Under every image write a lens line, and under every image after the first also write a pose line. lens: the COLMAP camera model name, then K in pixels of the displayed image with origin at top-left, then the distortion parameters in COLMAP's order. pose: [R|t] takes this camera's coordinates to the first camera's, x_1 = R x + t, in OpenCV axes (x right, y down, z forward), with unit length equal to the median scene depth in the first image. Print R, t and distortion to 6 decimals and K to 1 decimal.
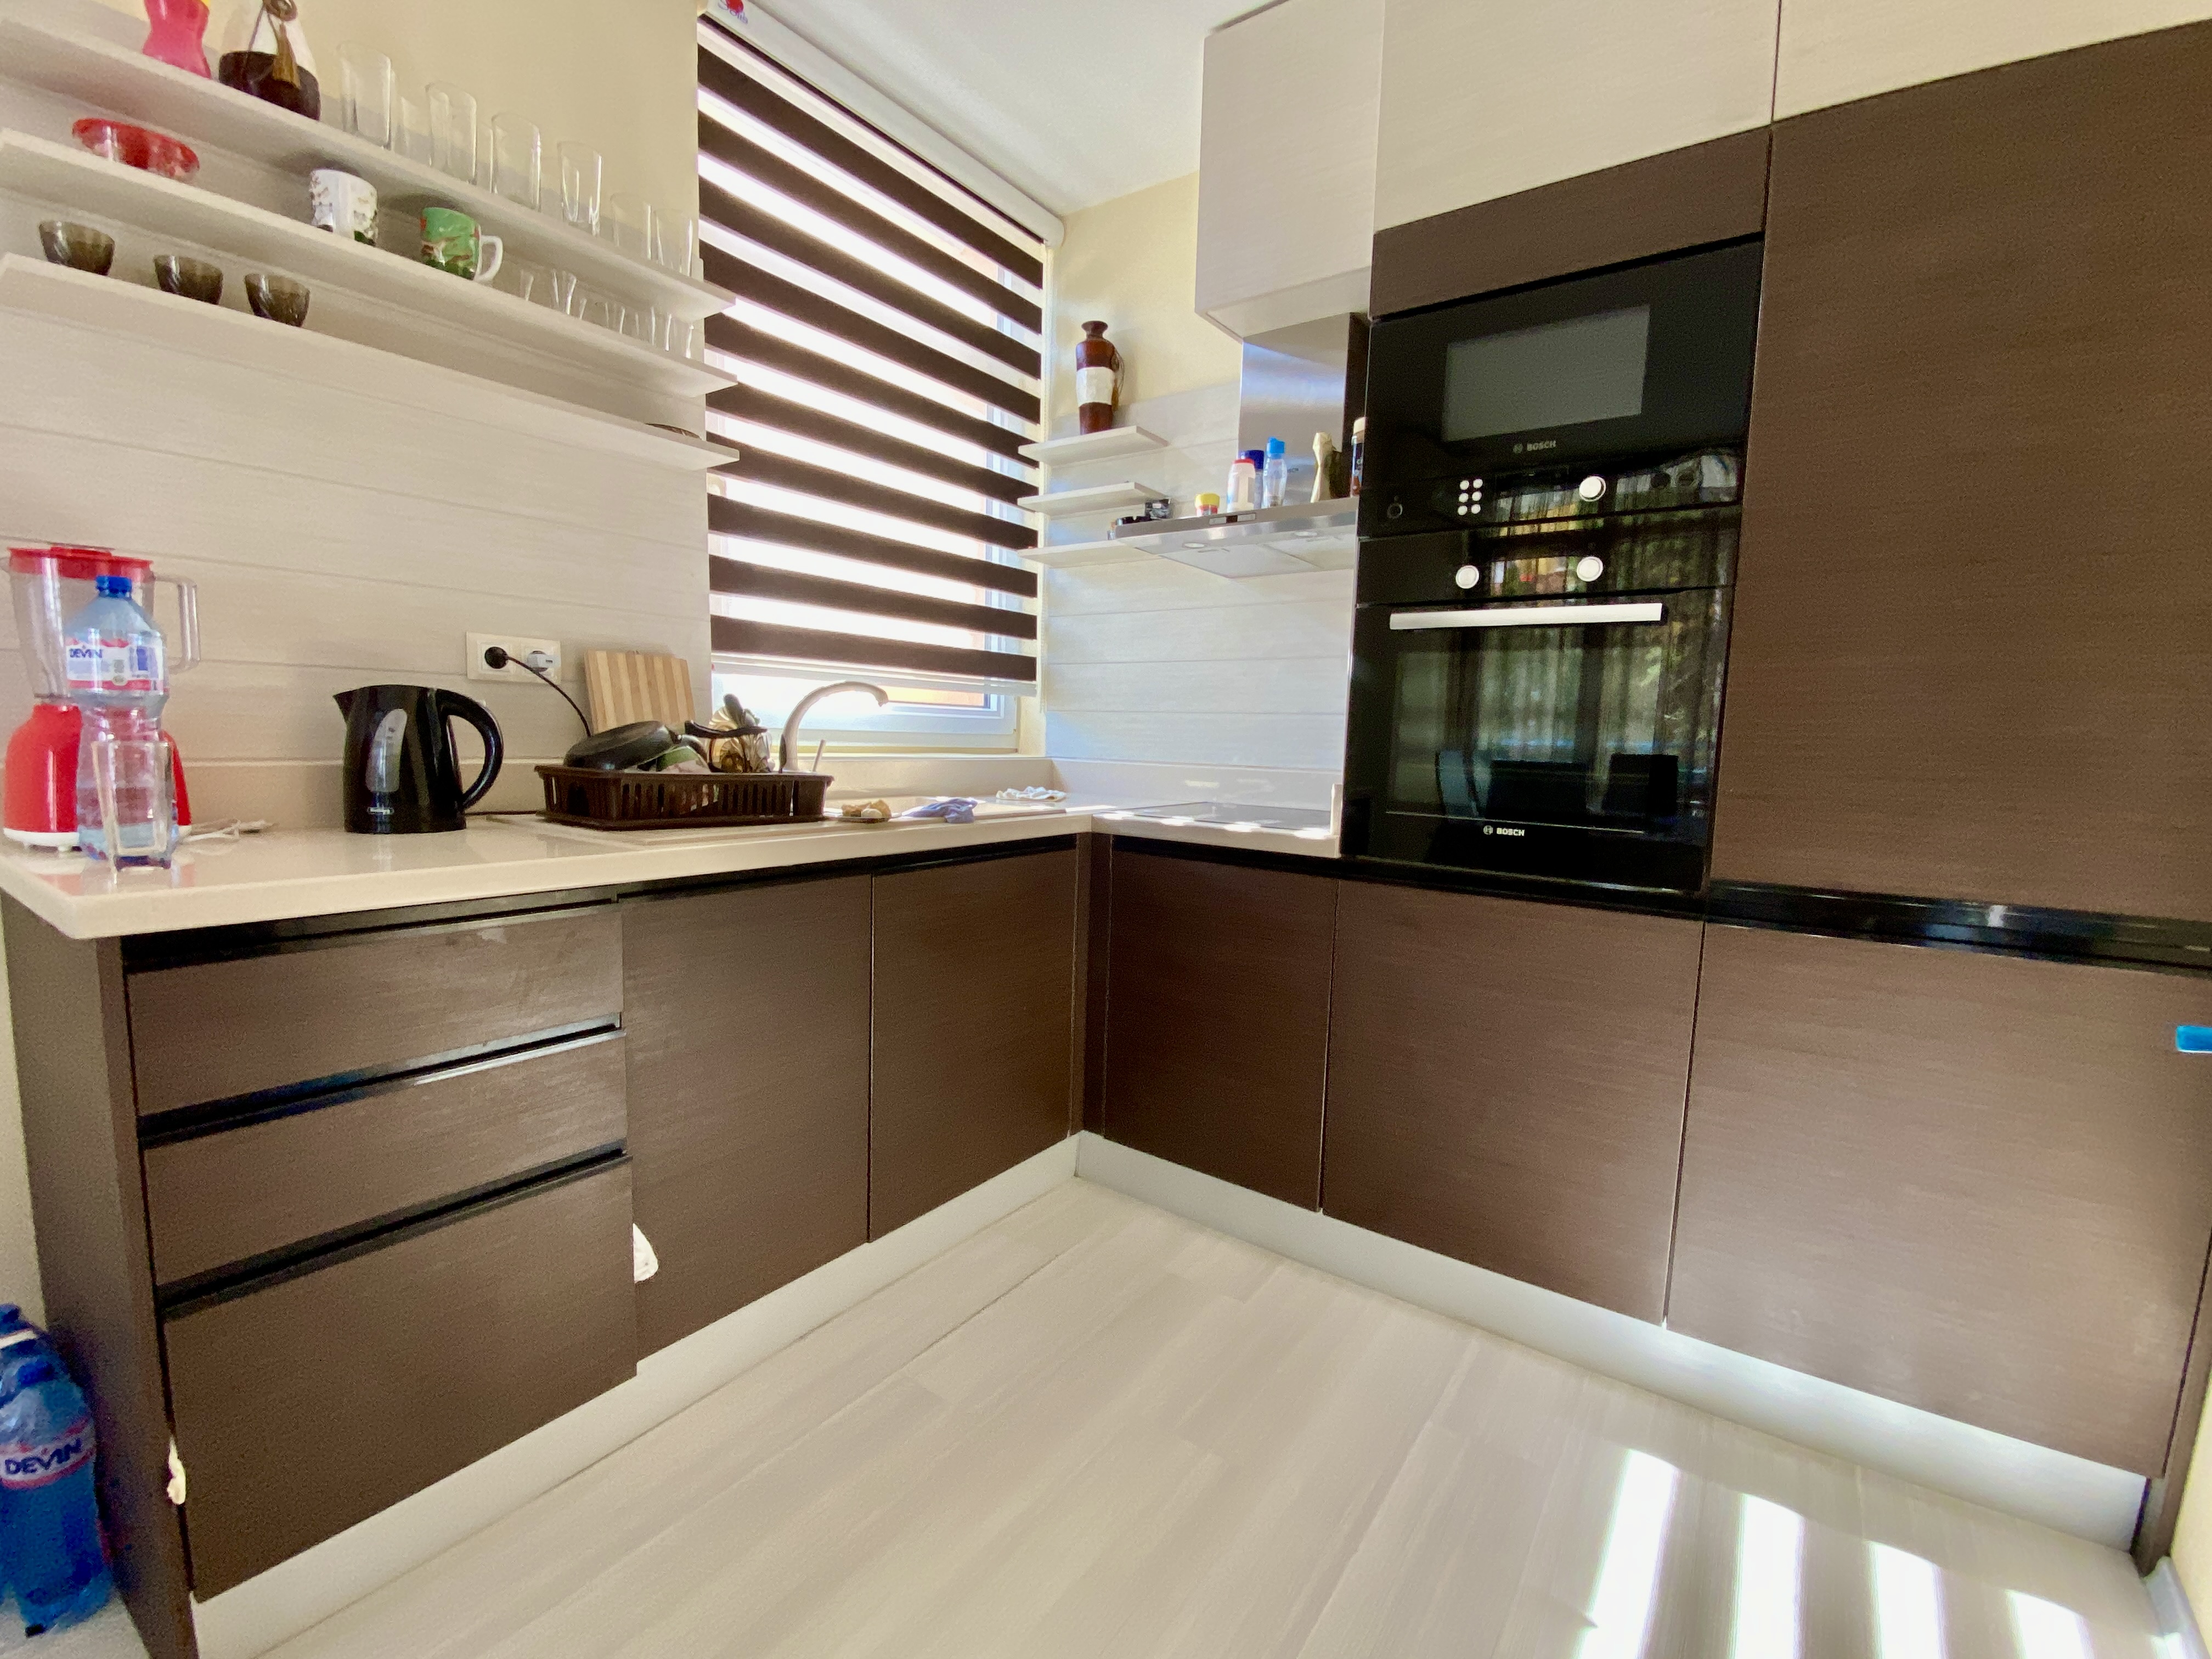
lens RADIAL K [[981.2, 0, 1101.4], [0, 981.2, 843.4], [0, 0, 1]] dist [0.024365, -0.022309]
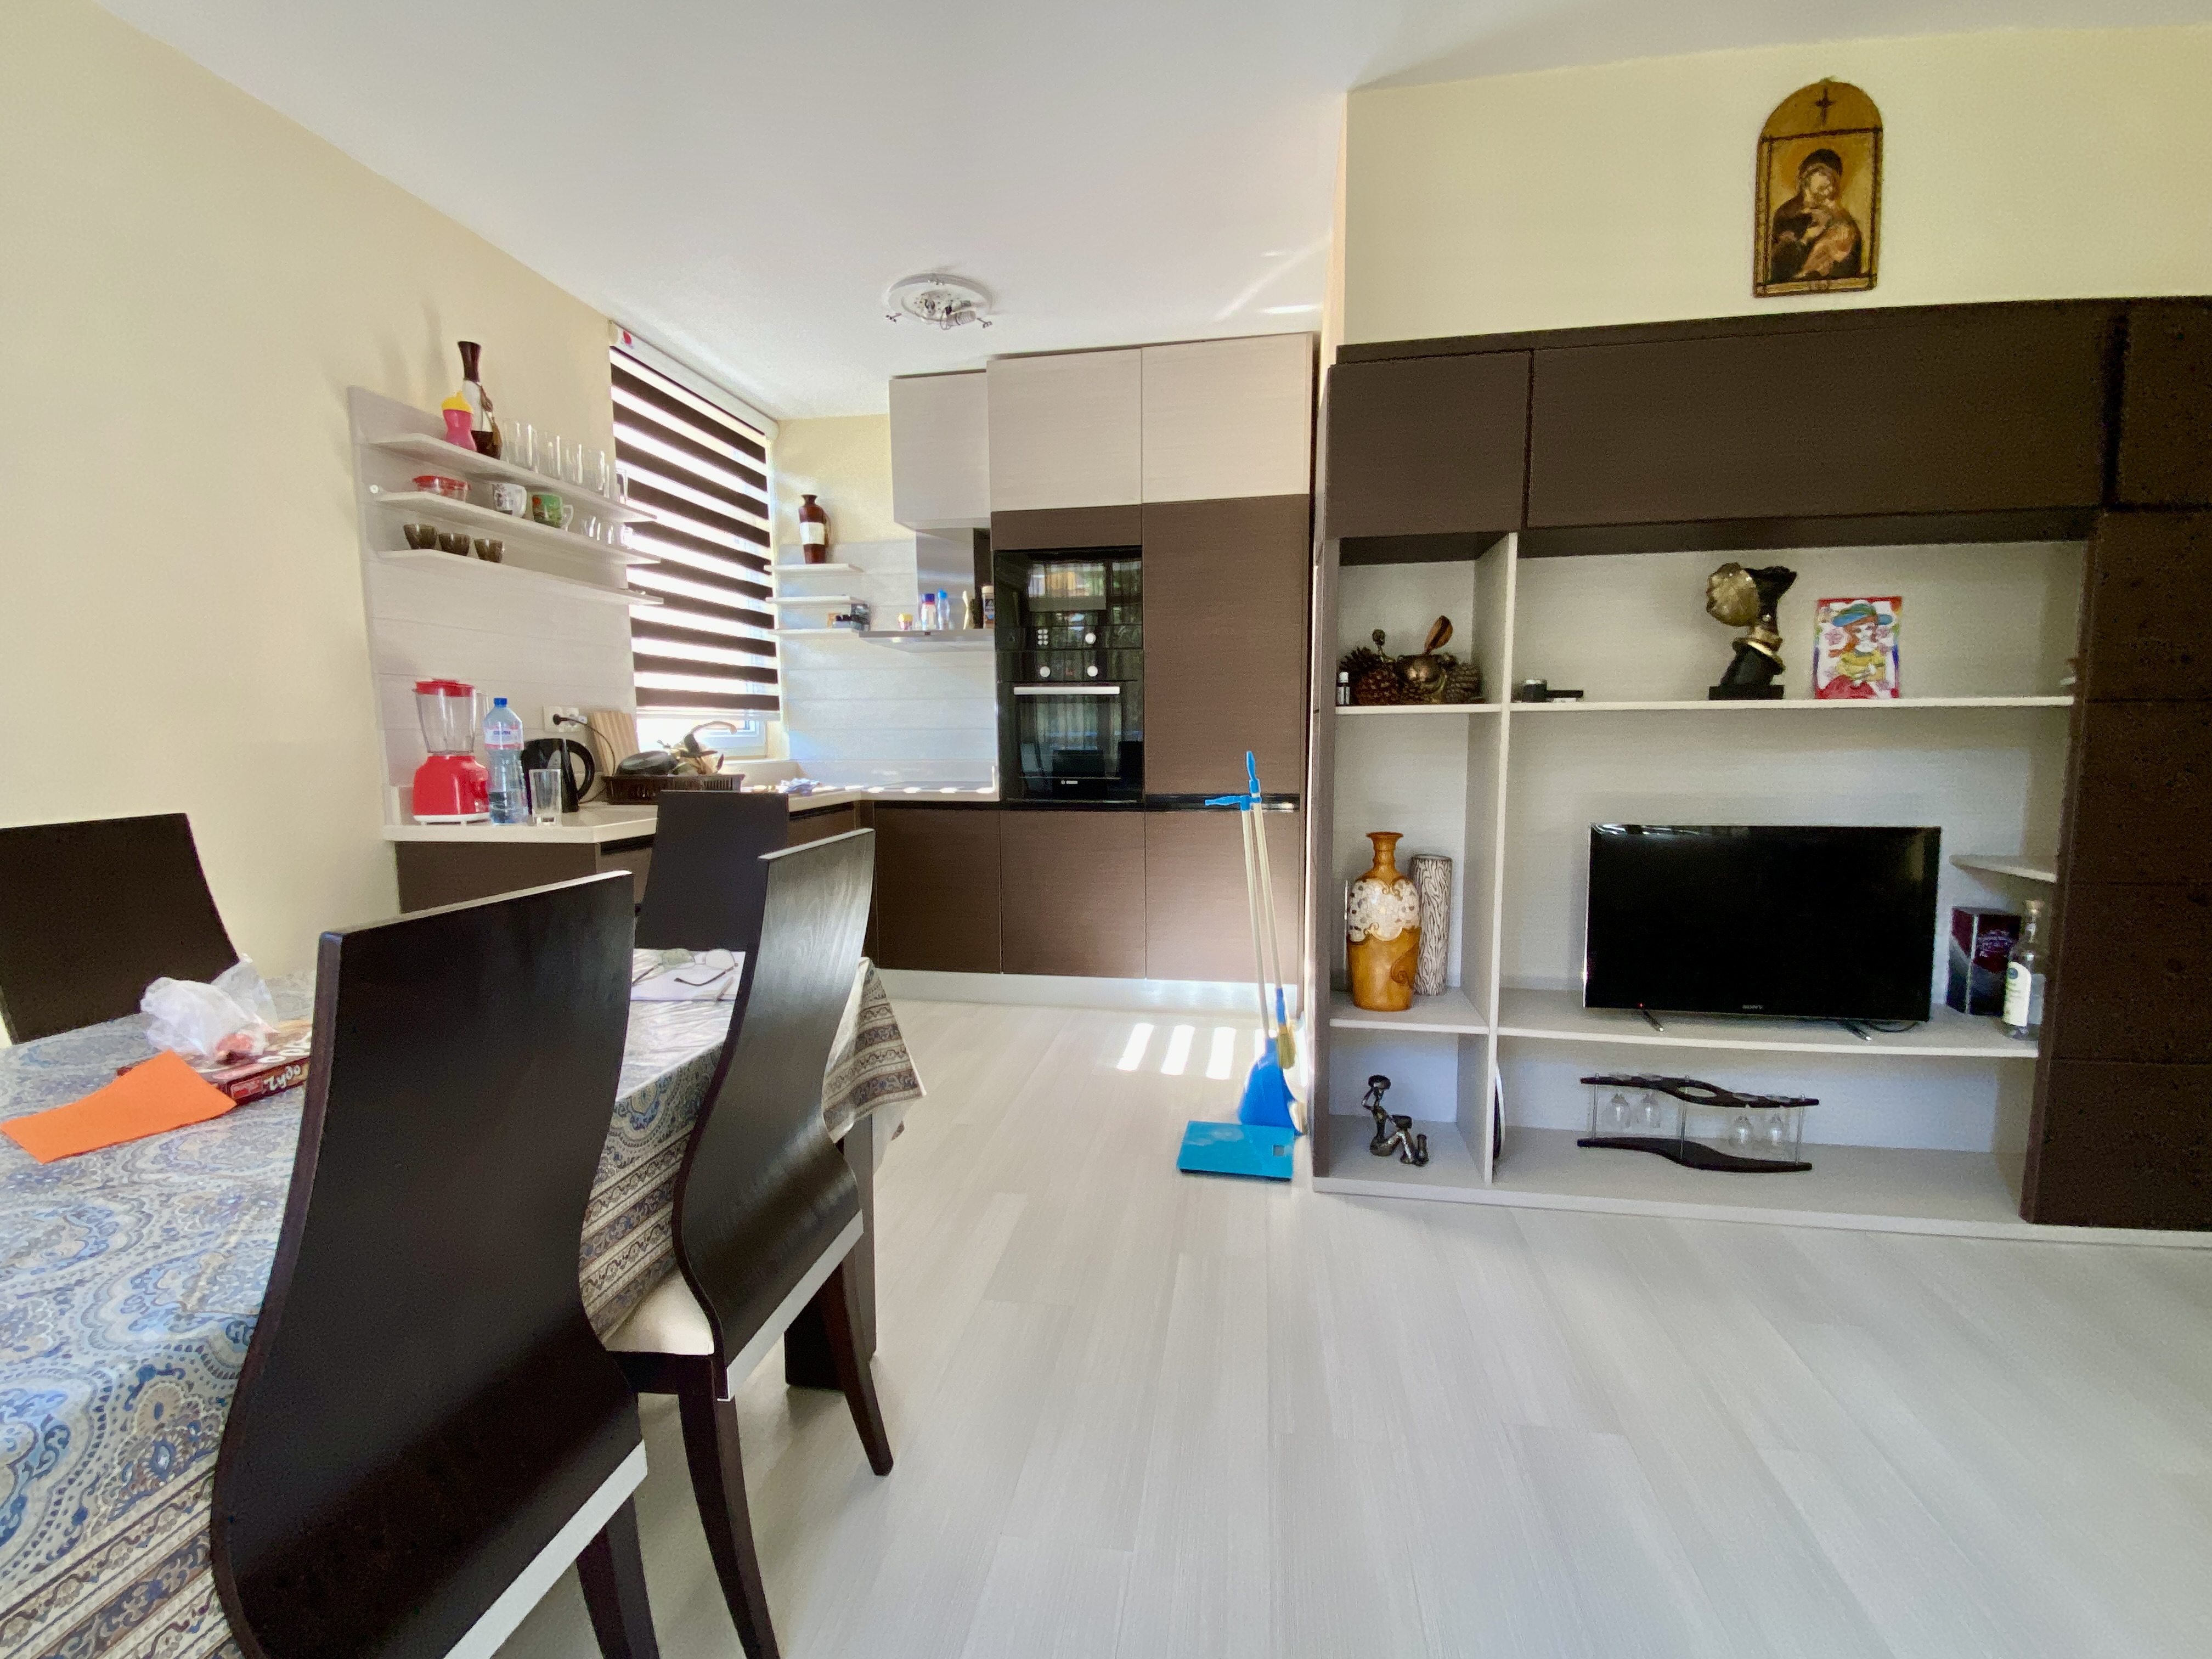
lens RADIAL K [[976.5, 0, 1103.1], [0, 976.5, 846.7], [0, 0, 1]] dist [0.020330, -0.020855]
pose [[0.899663, -0.086738, 0.427882, -0.467624], [0.081384, 0.996206, 0.030829, 0.069034], [-0.428933, 0.007087, 0.903309, -1.007613]]
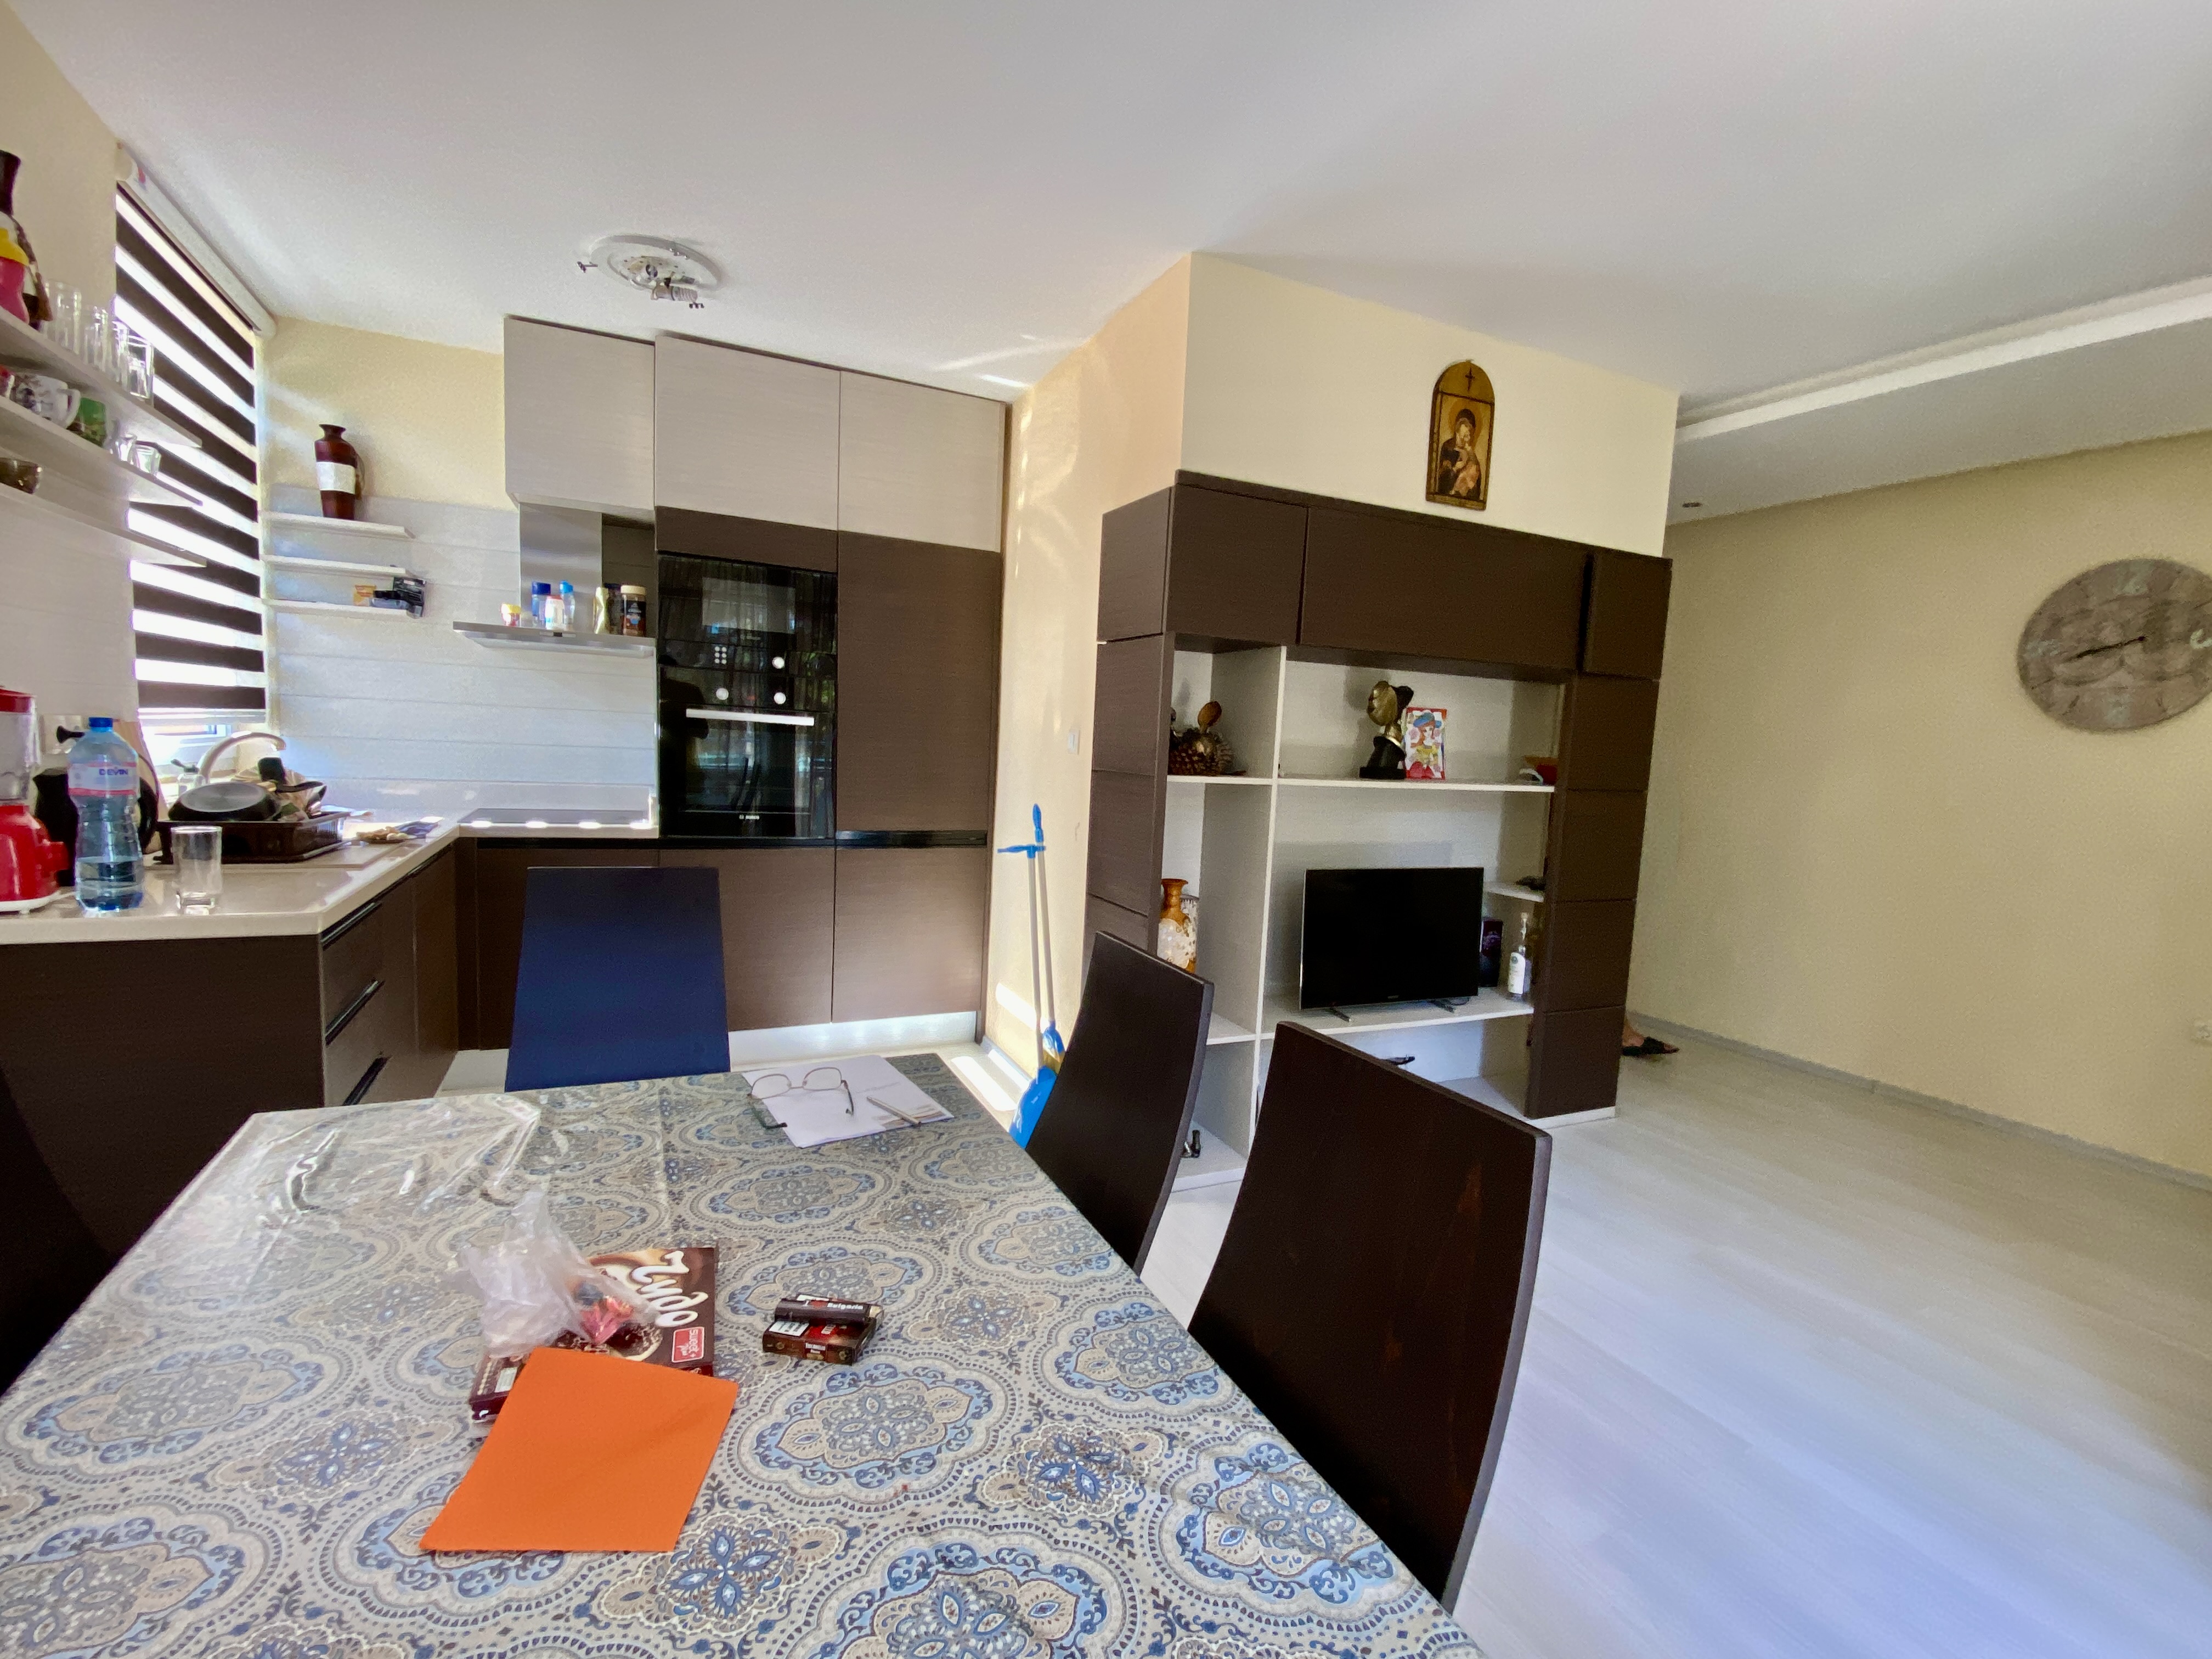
lens RADIAL K [[965.8, 0, 1092.5], [0, 965.8, 851.6], [0, 0, 1]] dist [0.018740, -0.021140]
pose [[0.488422, -0.103757, 0.866417, -0.952880], [0.060910, 0.994538, 0.084763, -0.063888], [-0.870479, 0.011373, 0.492074, -0.609650]]
